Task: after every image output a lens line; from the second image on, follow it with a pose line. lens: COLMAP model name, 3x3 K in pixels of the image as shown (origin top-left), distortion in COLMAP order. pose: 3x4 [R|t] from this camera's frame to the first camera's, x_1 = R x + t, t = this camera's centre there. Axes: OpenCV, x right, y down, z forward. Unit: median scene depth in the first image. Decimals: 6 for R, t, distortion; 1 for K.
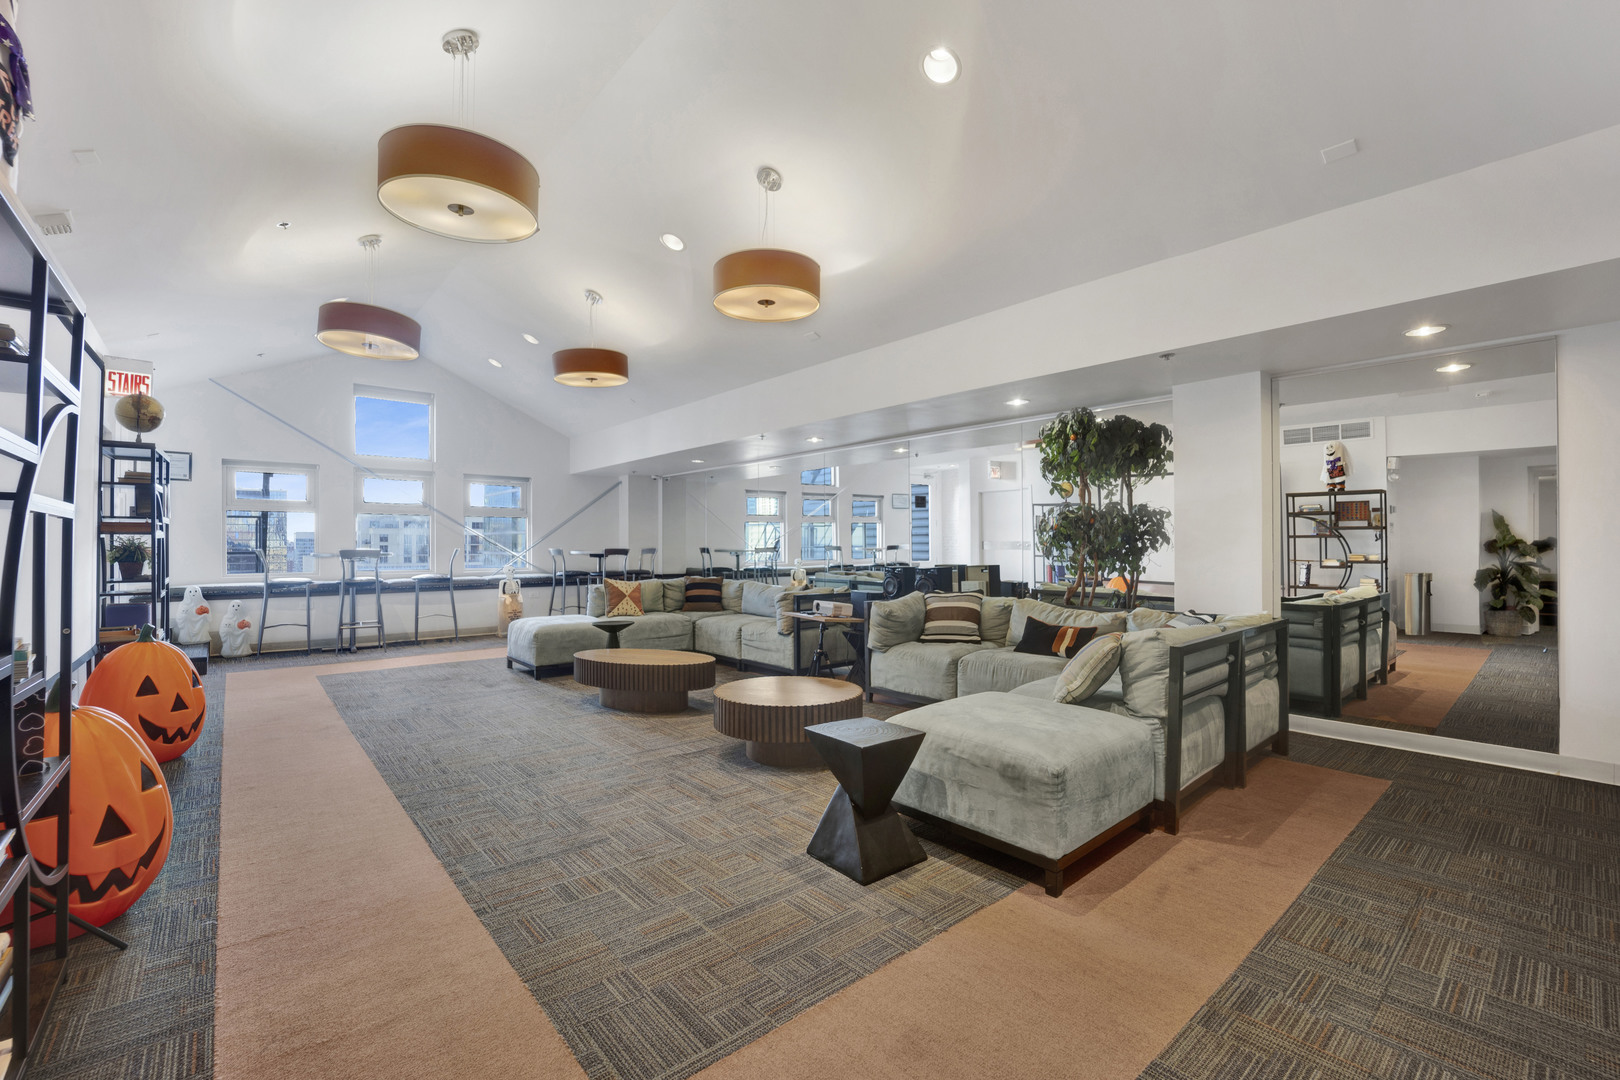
lens RADIAL K [[704.0, 0, 787.5], [0, 704.0, 533.5], [0, 0, 1]] dist [-0.015688, 0.000346]
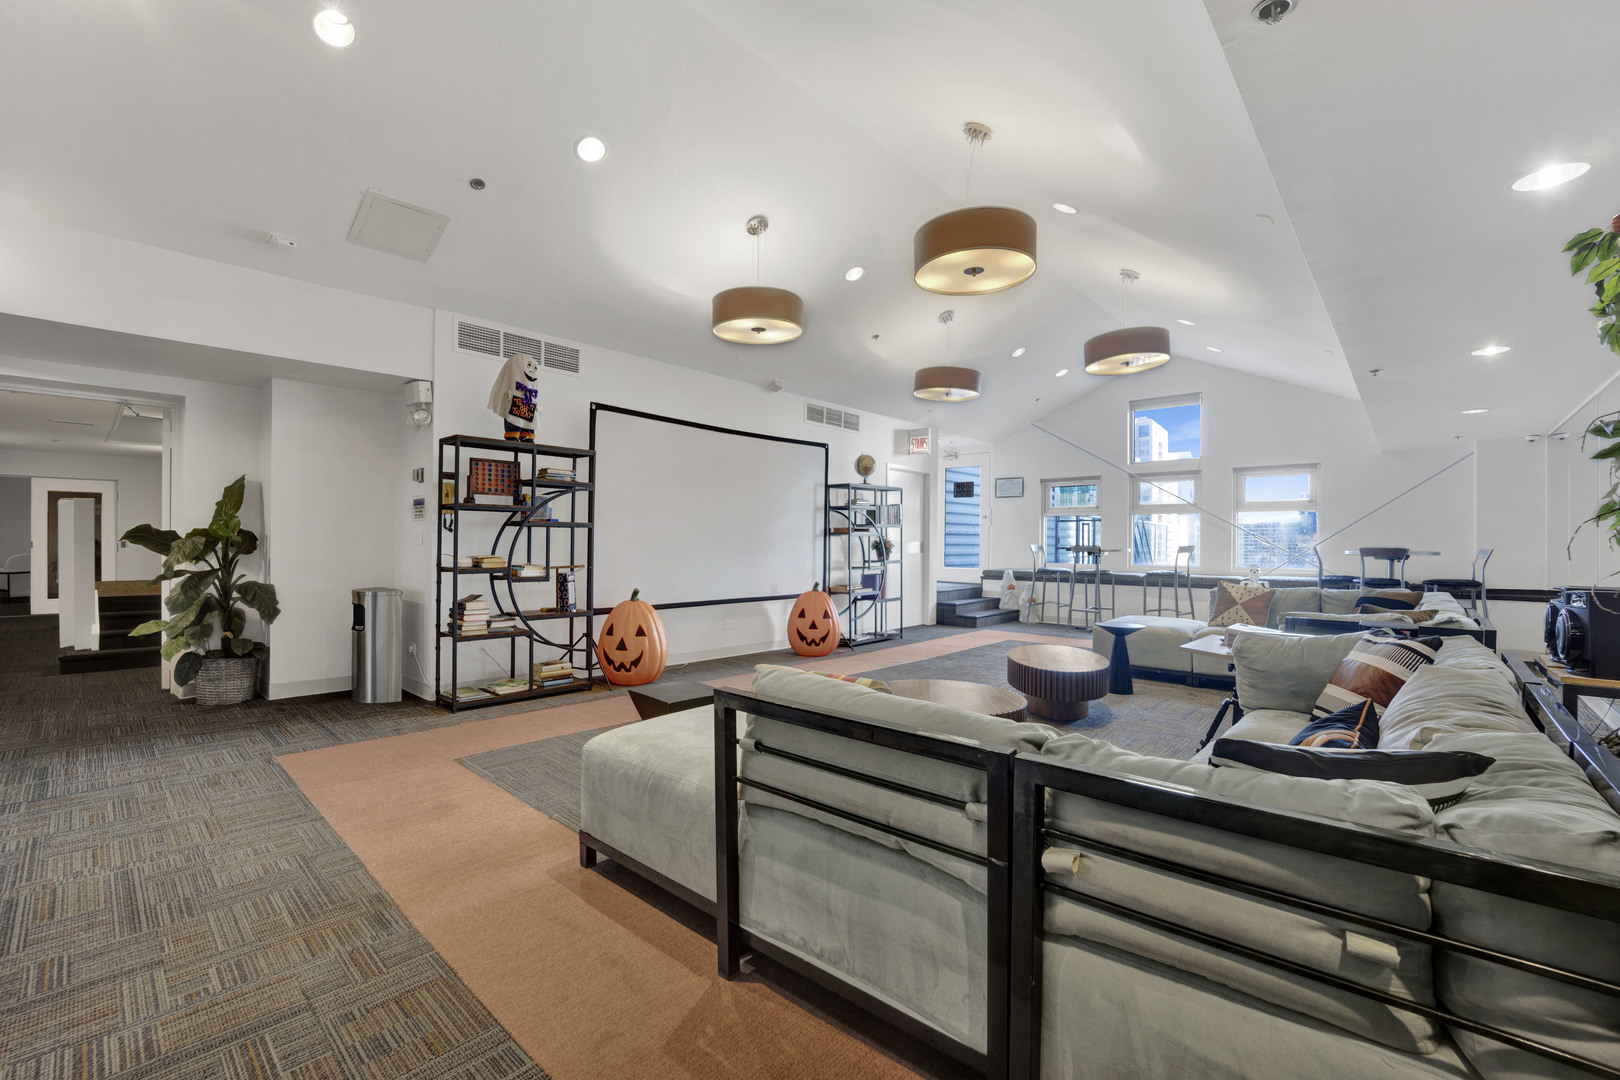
lens RADIAL K [[664.5, 0, 810.0], [0, 664.5, 540.0], [0, 0, 1]] dist [-0.012800, -0.000200]
pose [[0.129344, -0.002535, -0.991597, 0.789465], [0.012474, 0.999922, -0.000929, 0.014480], [0.991521, -0.012249, 0.129365, 0.671621]]
